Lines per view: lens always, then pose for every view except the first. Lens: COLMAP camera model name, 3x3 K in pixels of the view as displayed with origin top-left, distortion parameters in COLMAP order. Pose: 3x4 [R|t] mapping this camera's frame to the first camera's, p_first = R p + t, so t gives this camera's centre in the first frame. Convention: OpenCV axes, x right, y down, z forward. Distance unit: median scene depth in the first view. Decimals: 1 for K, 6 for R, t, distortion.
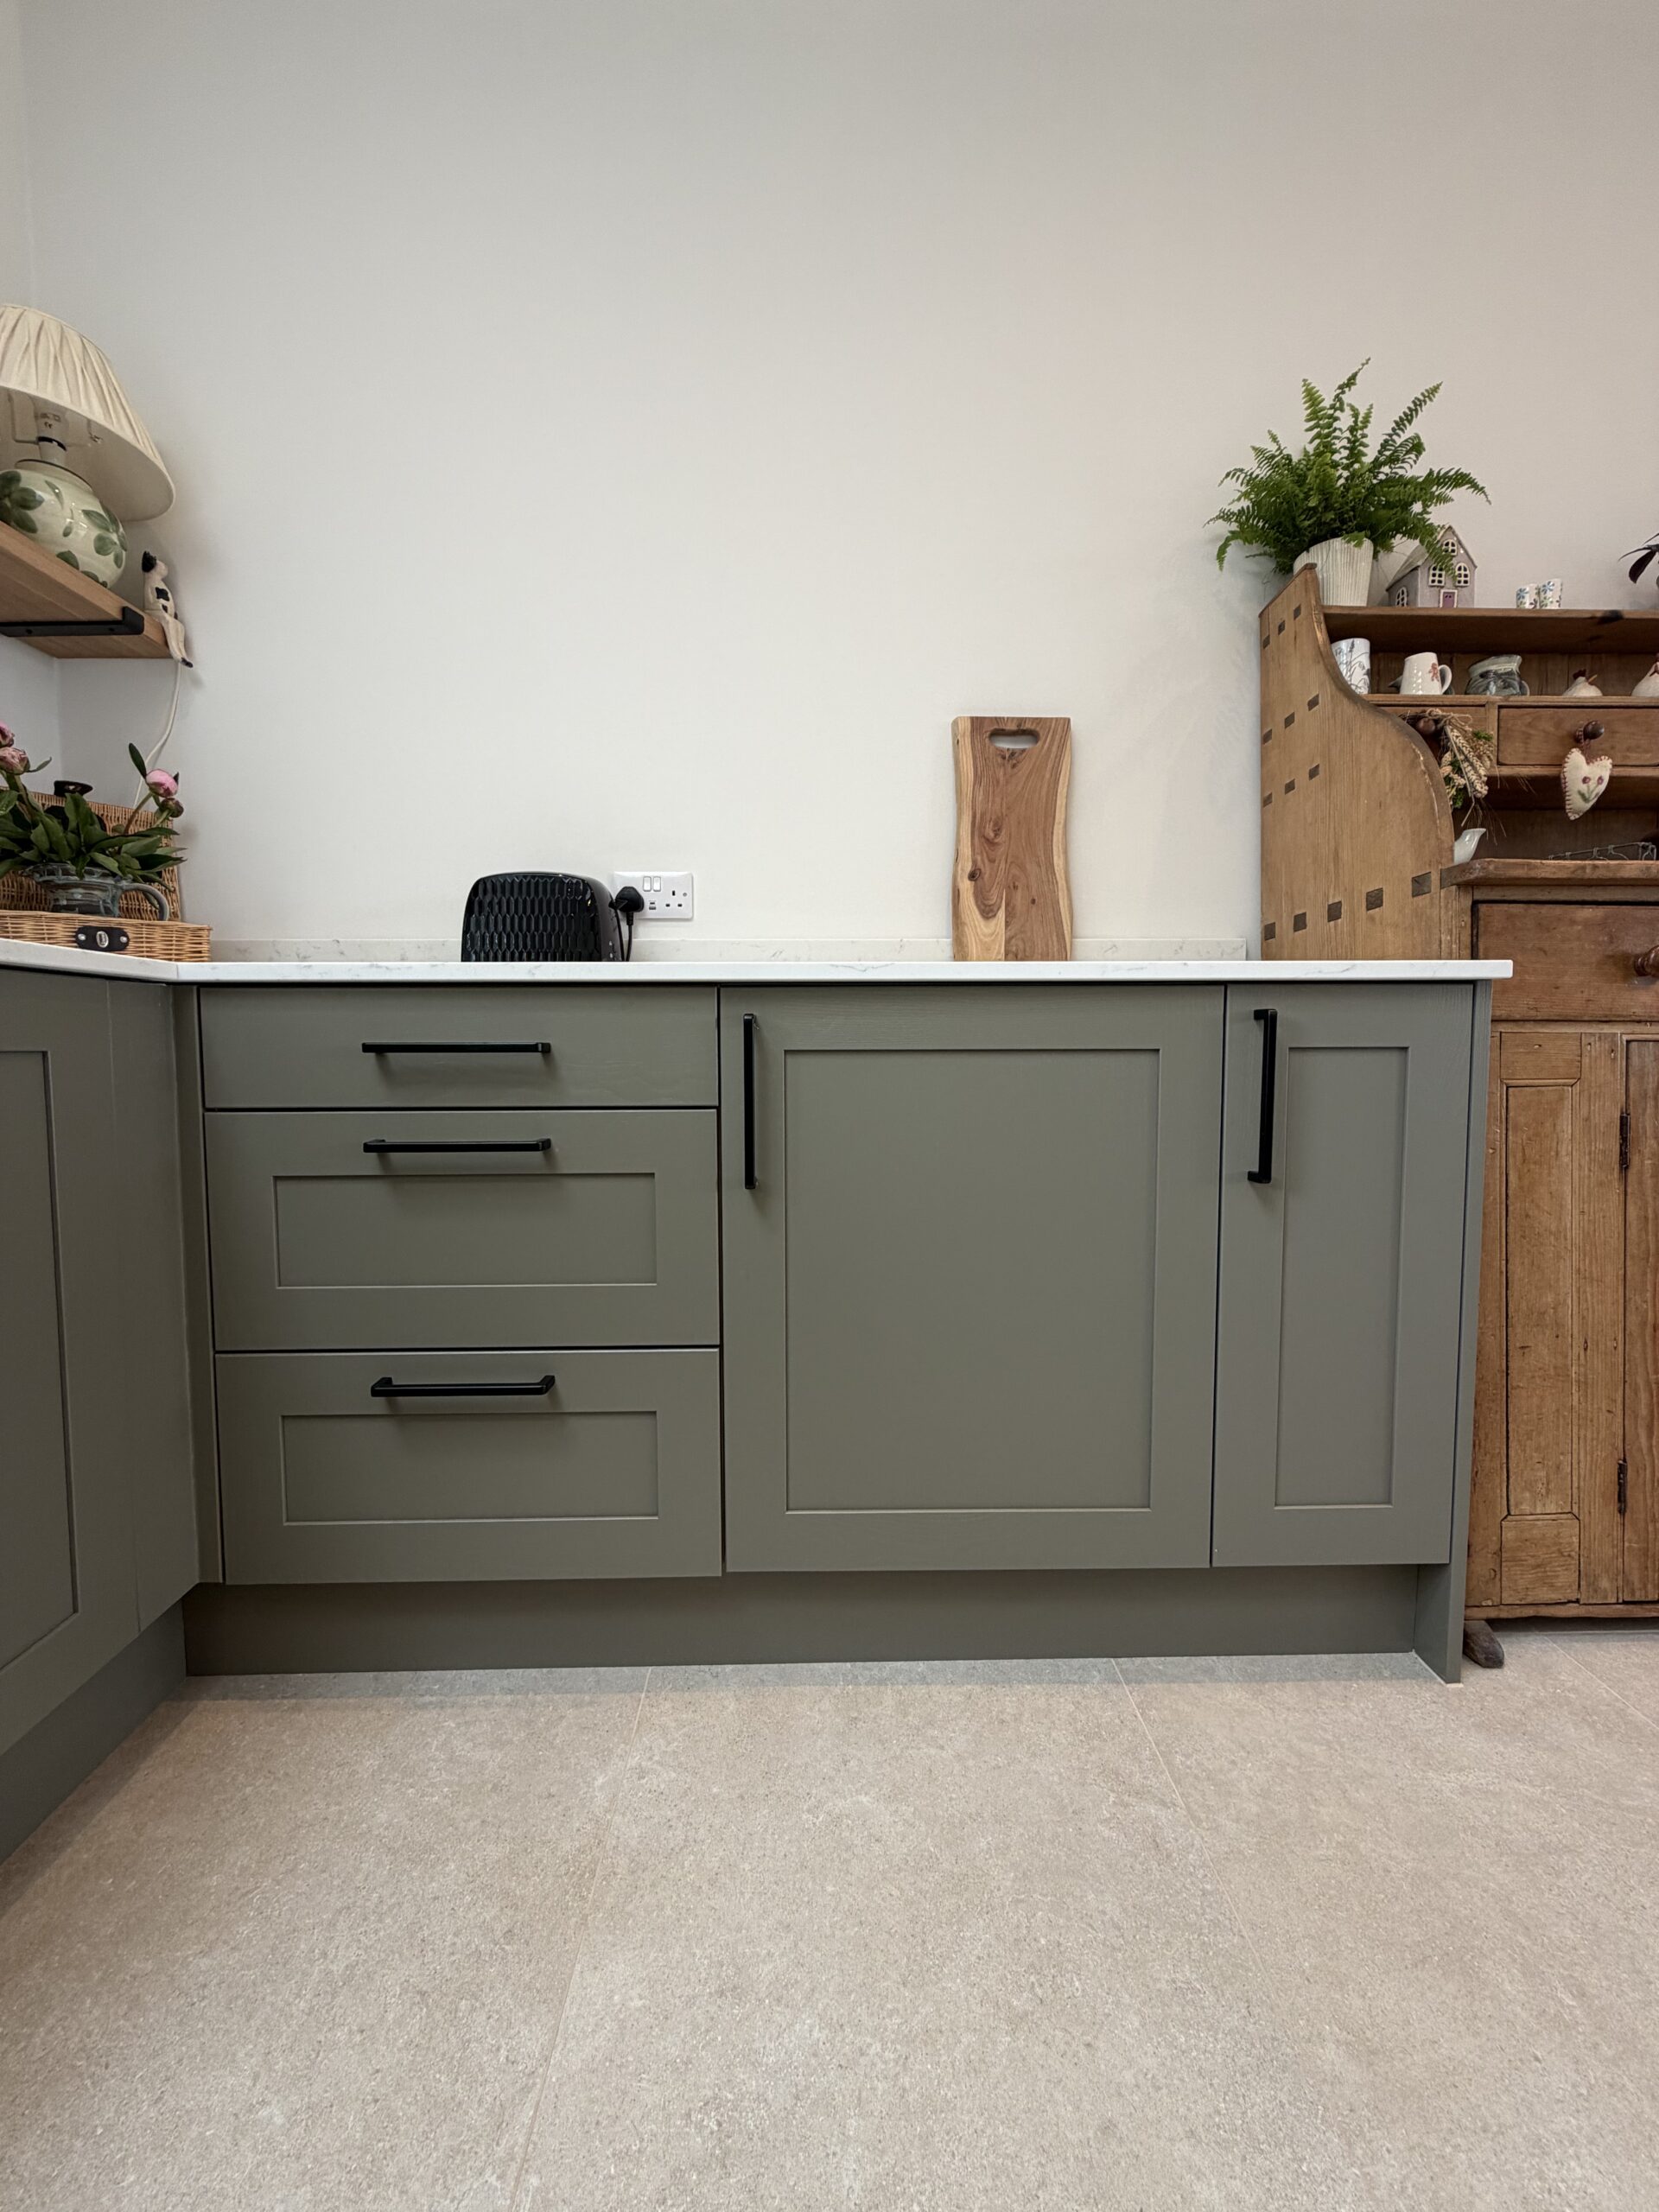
lens RADIAL K [[878.8, 0, 828.3], [0, 878.8, 1097.0], [0, 0, 1]] dist [-0.000833, 0.000205]
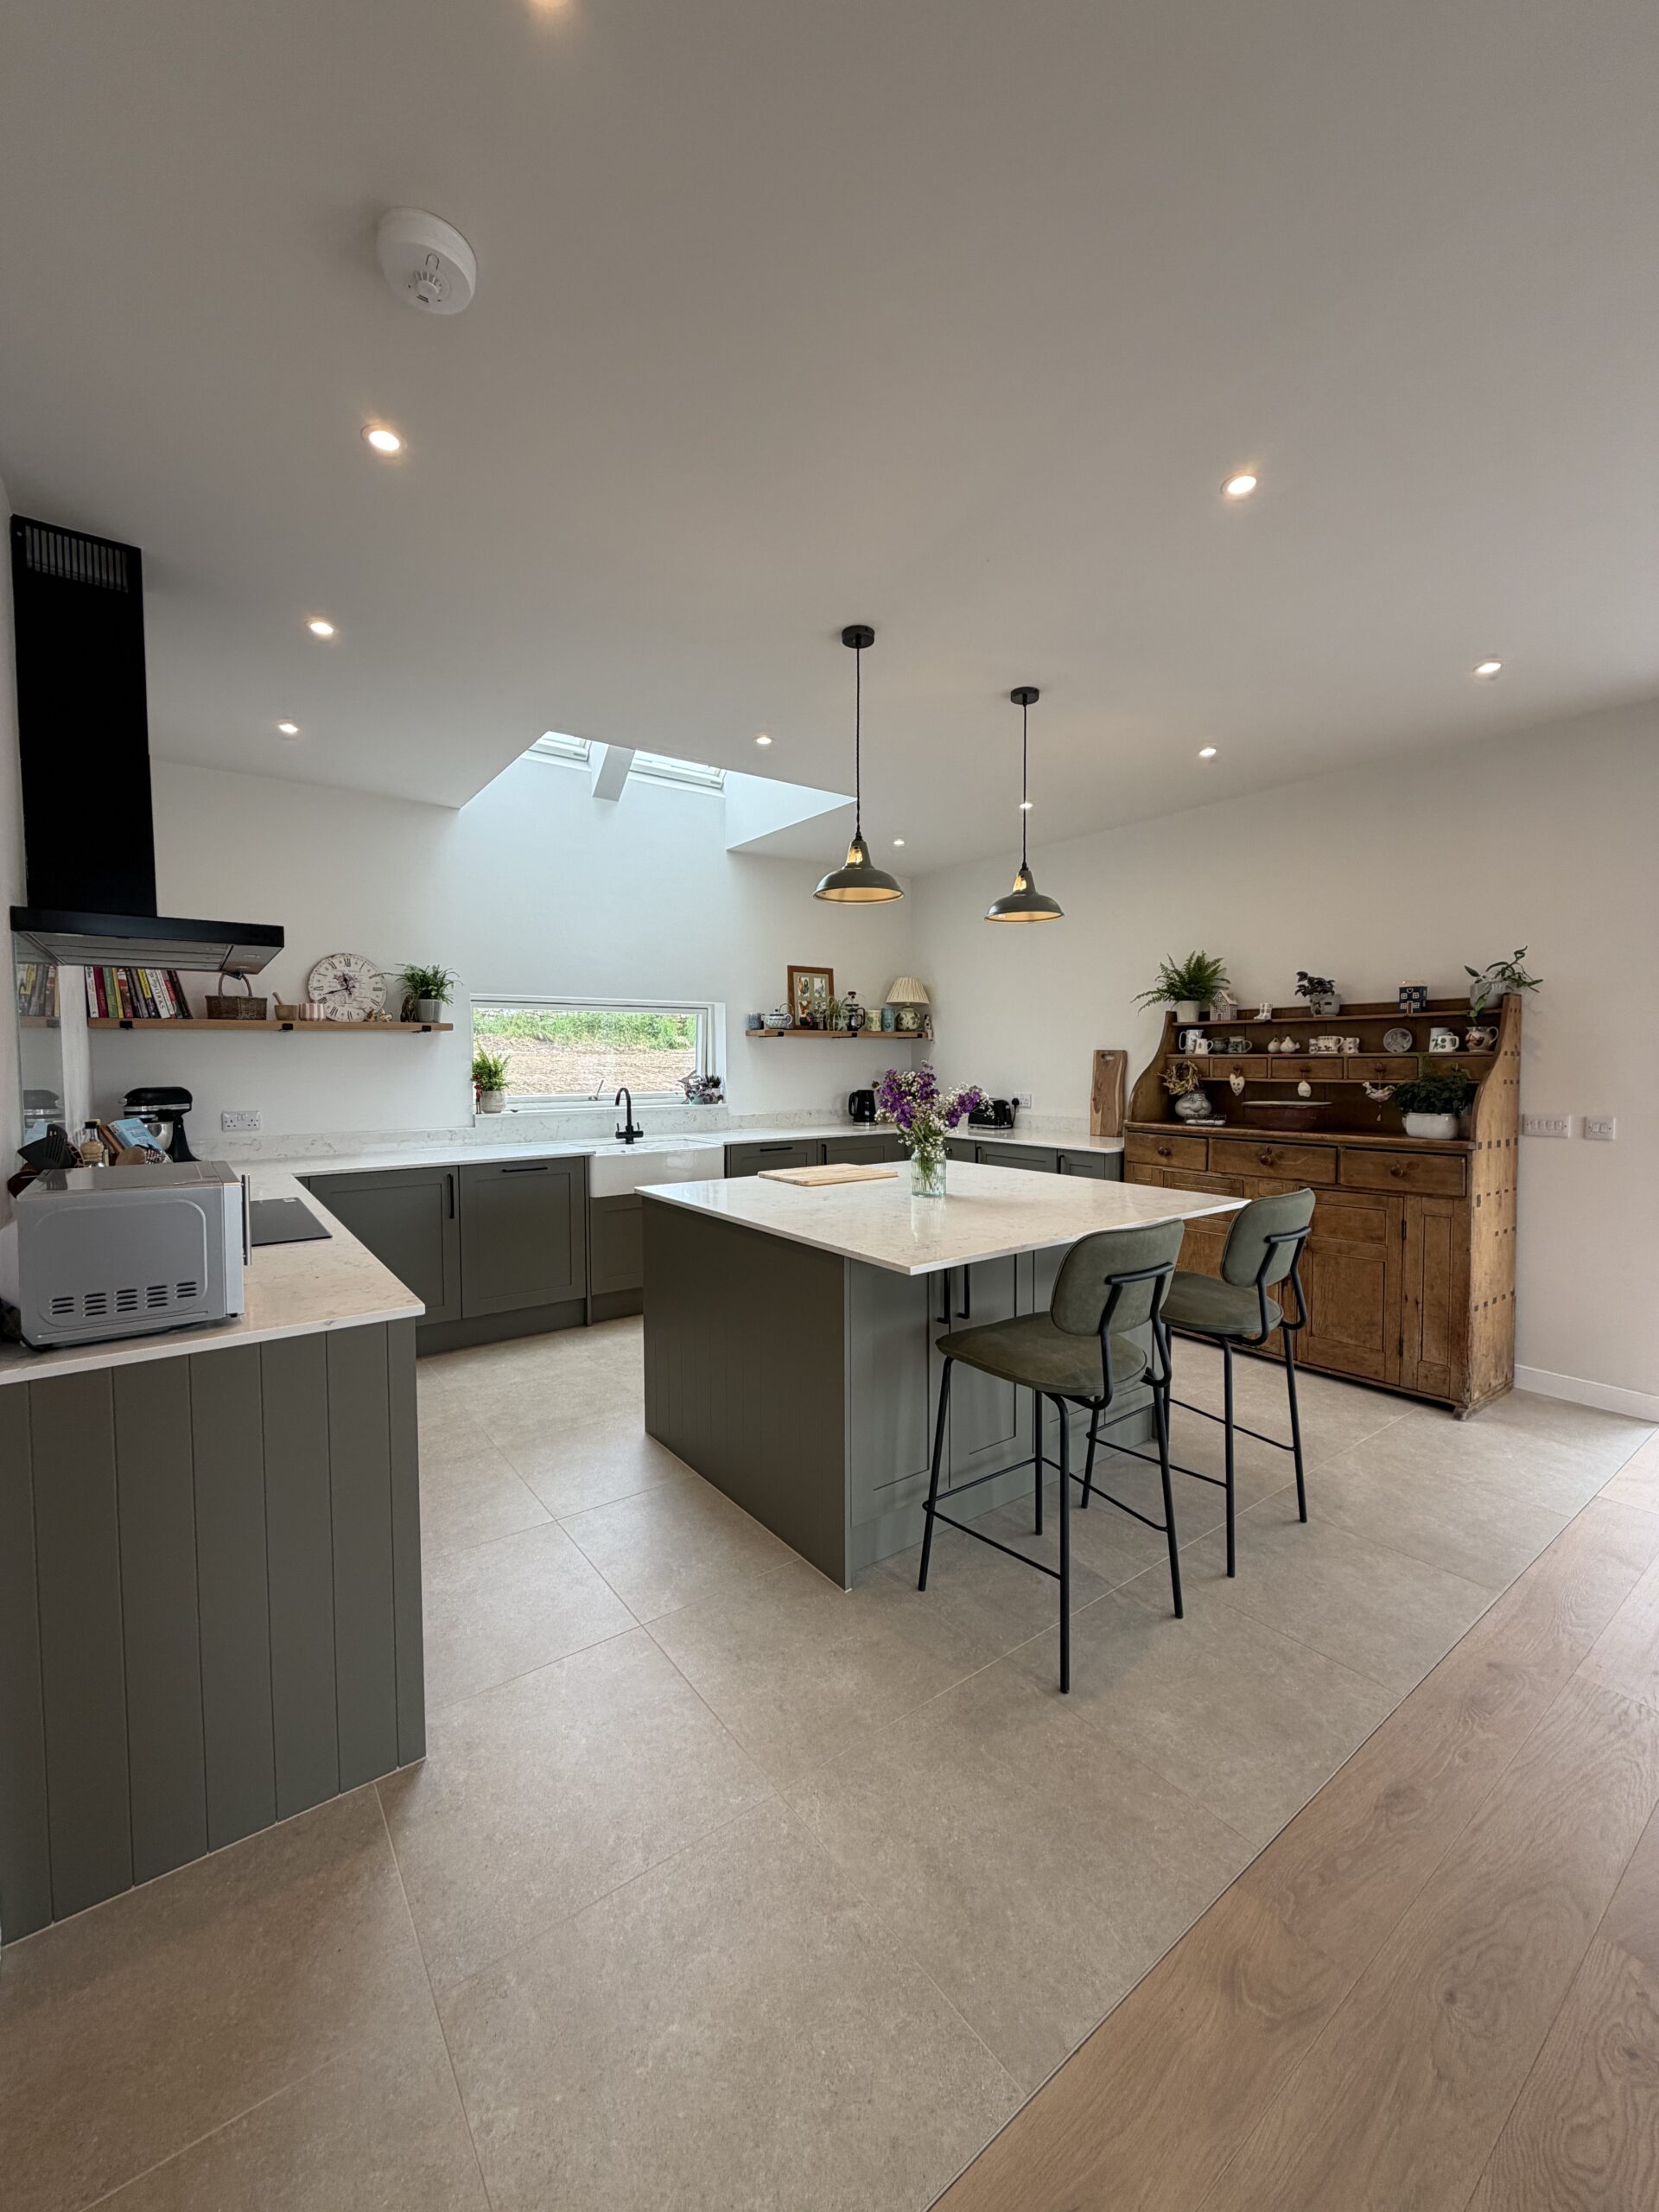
lens RADIAL K [[877.2, 0, 828.5], [0, 877.2, 1097.1], [0, 0, 1]] dist [-0.000834, 0.000296]
pose [[0.579449, 0.038019, -0.814121, 2.385628], [-0.044536, 0.998896, 0.014949, -0.283925], [0.813791, 0.027596, 0.580502, -1.793490]]
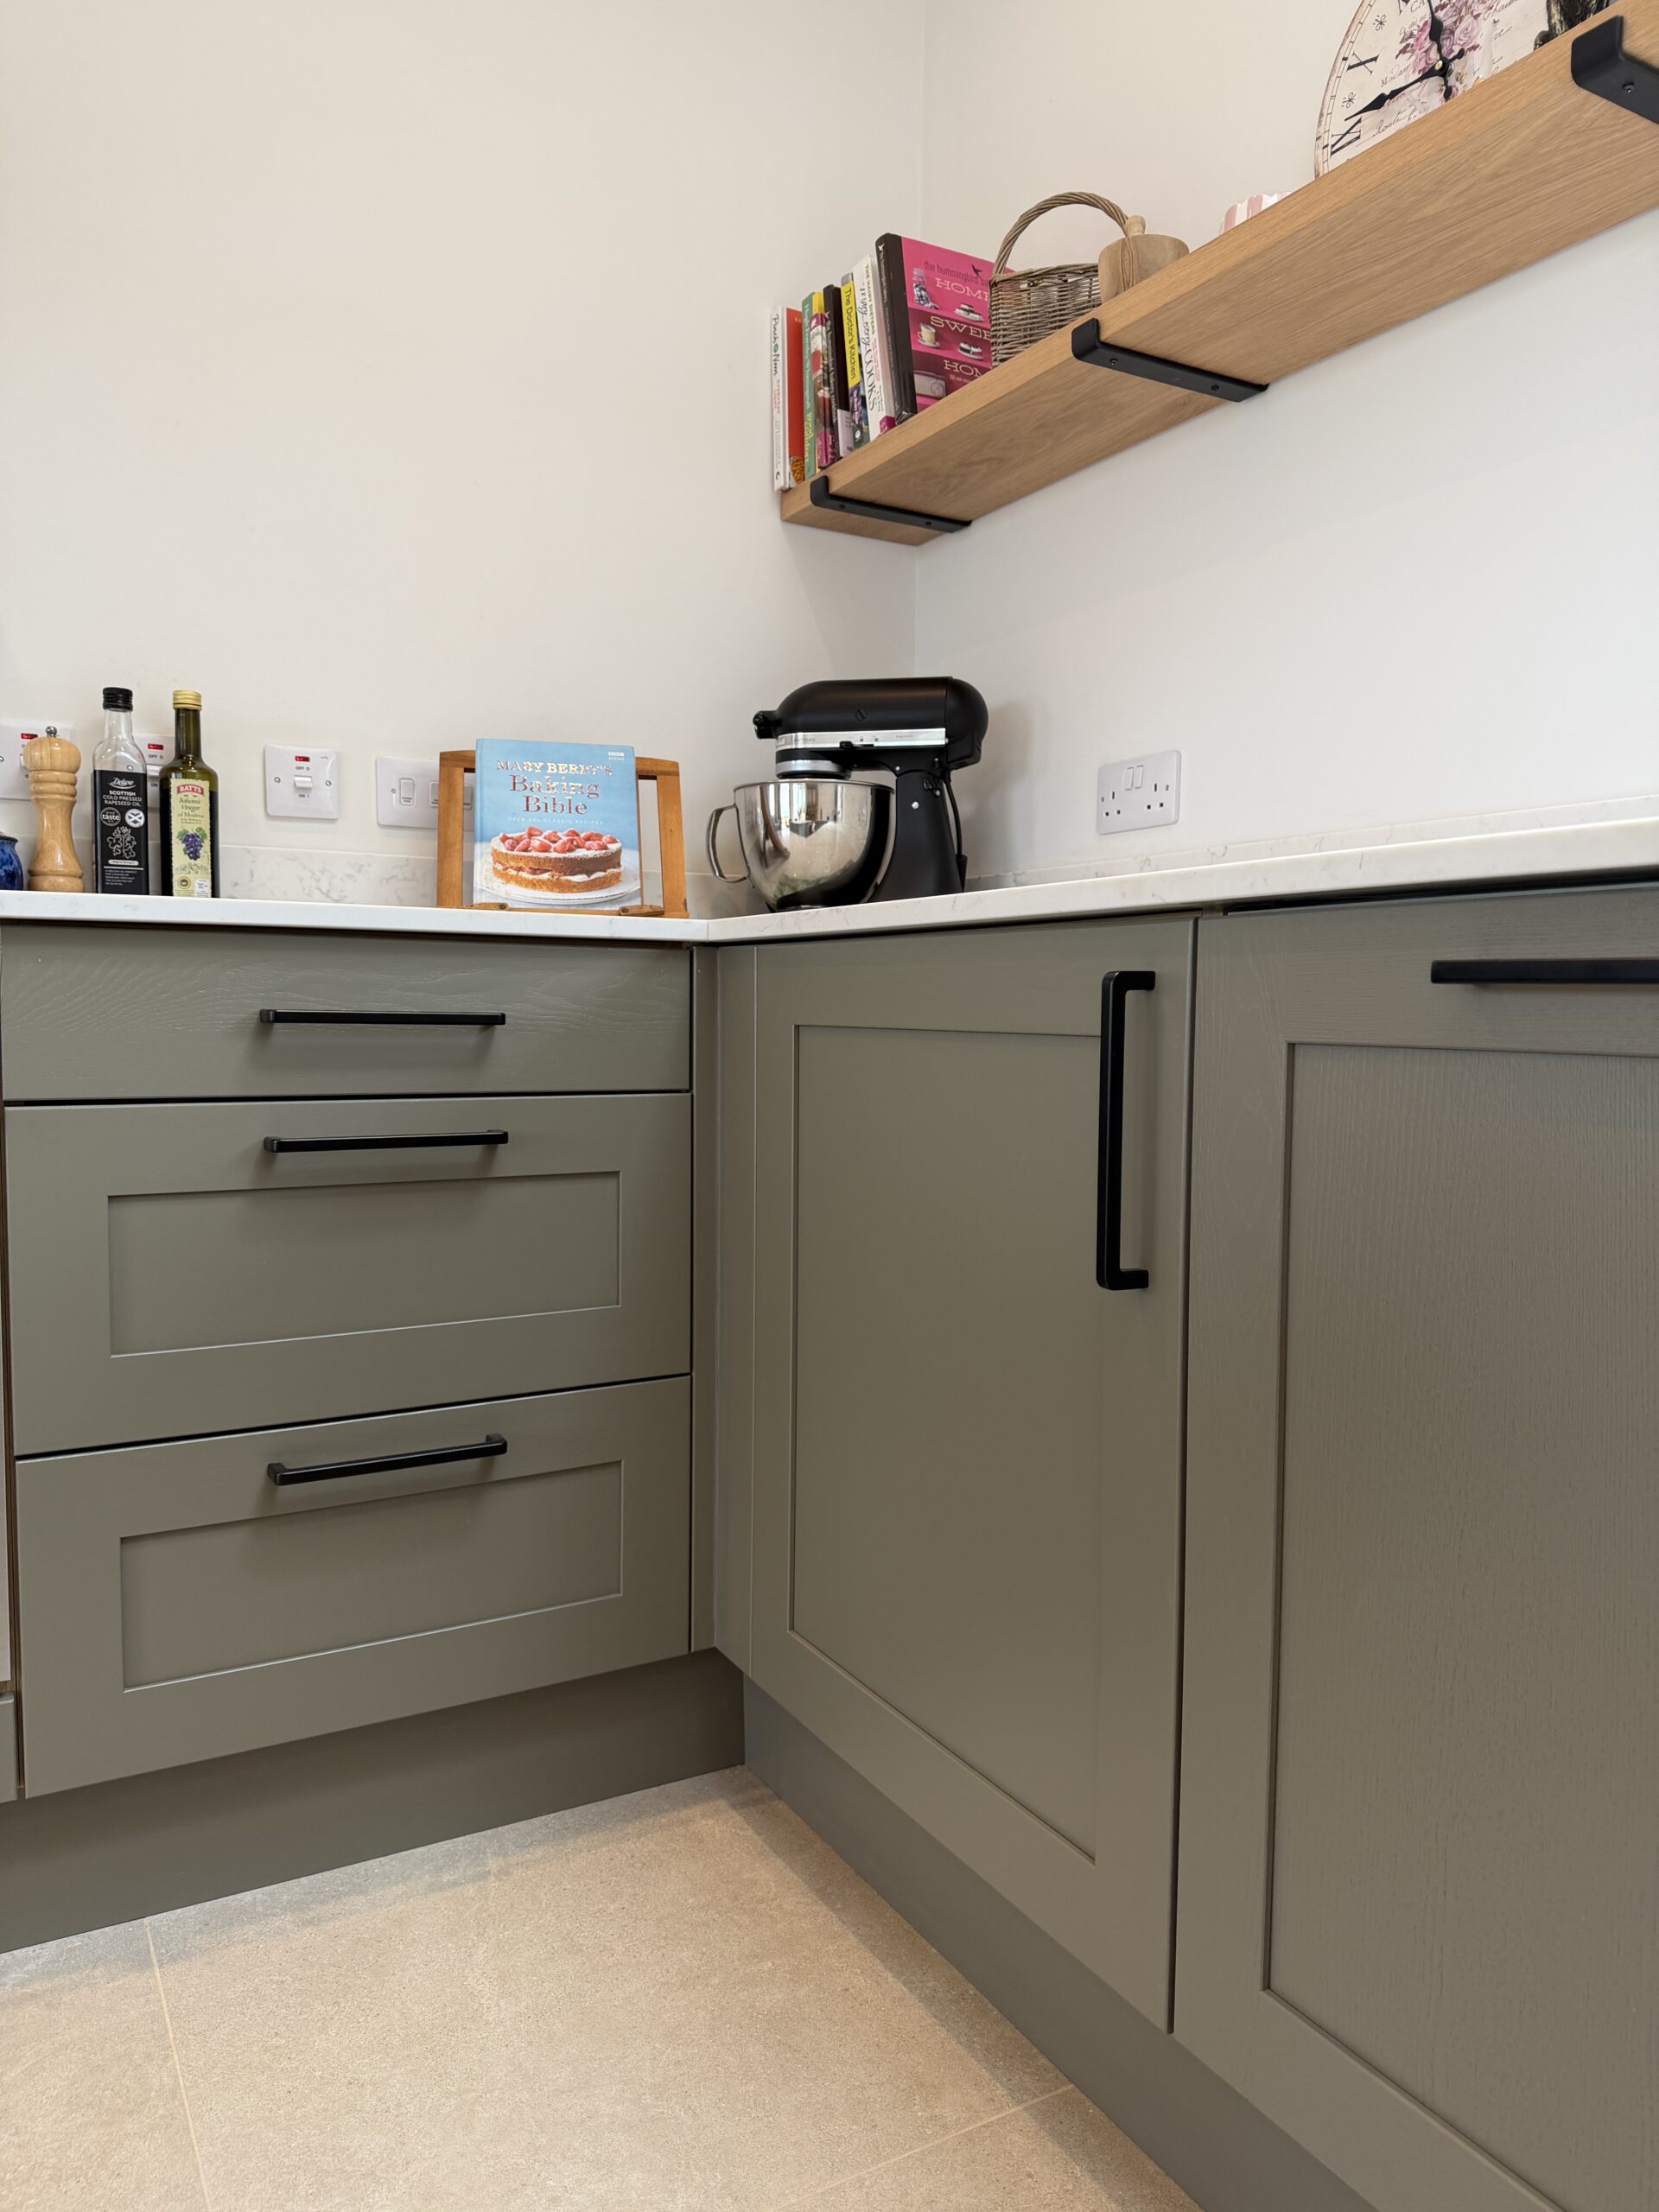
lens RADIAL K [[1571.1, 0, 834.8], [0, 1571.1, 1106.7], [0, 0, 1]] dist [0.001446, -0.000912]
pose [[-0.879015, 0.021822, -0.476294, -0.043026], [-0.038831, 0.992357, 0.117130, 0.028205], [0.475210, 0.121454, -0.871449, -0.648685]]
